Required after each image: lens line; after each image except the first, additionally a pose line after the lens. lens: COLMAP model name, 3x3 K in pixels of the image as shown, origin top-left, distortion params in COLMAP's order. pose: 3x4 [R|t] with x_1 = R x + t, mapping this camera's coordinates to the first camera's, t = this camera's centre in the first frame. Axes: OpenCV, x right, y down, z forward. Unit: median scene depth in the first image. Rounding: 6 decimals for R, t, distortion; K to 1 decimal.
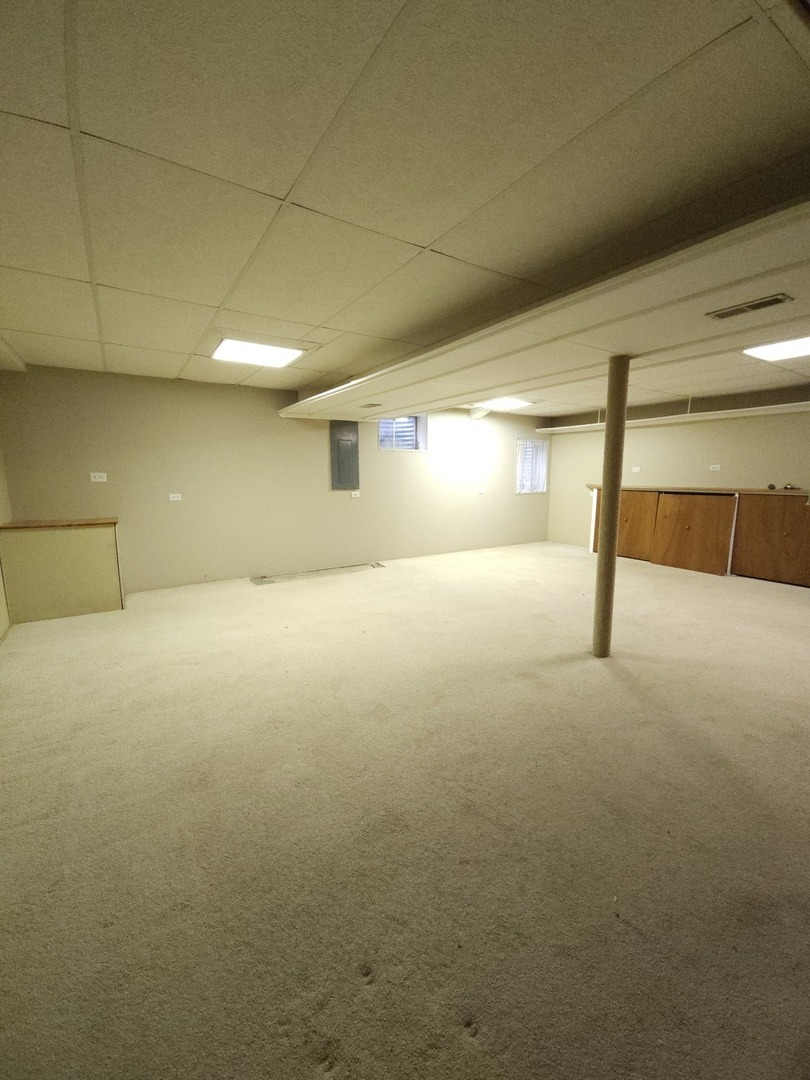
lens RADIAL K [[441.7, 0, 409.8], [0, 441.7, 538.6], [0, 0, 1]] dist [-0.005422, -0.002055]
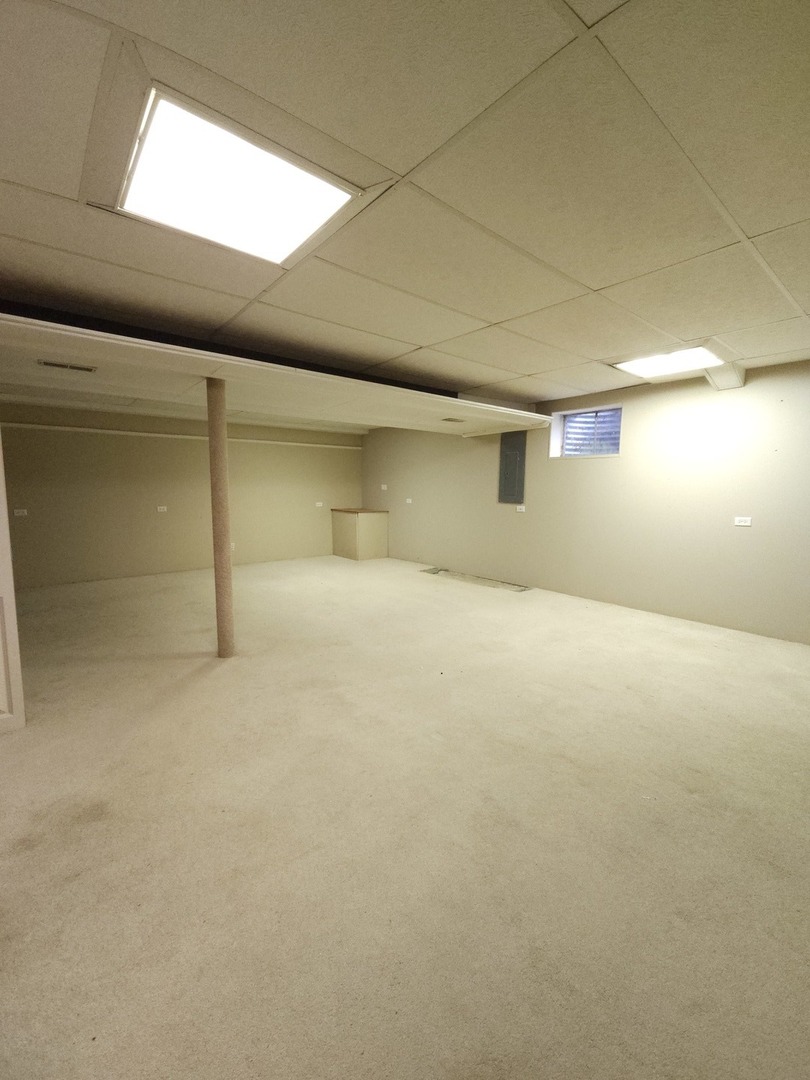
lens RADIAL K [[441.7, 0, 410.4], [0, 441.7, 542.0], [0, 0, 1]] dist [-0.005422, -0.002055]
pose [[0.118410, 0.113663, -0.986438, 0.795085], [-0.166501, 0.981634, 0.093123, -0.081263], [0.978906, 0.153217, 0.135160, 0.677761]]
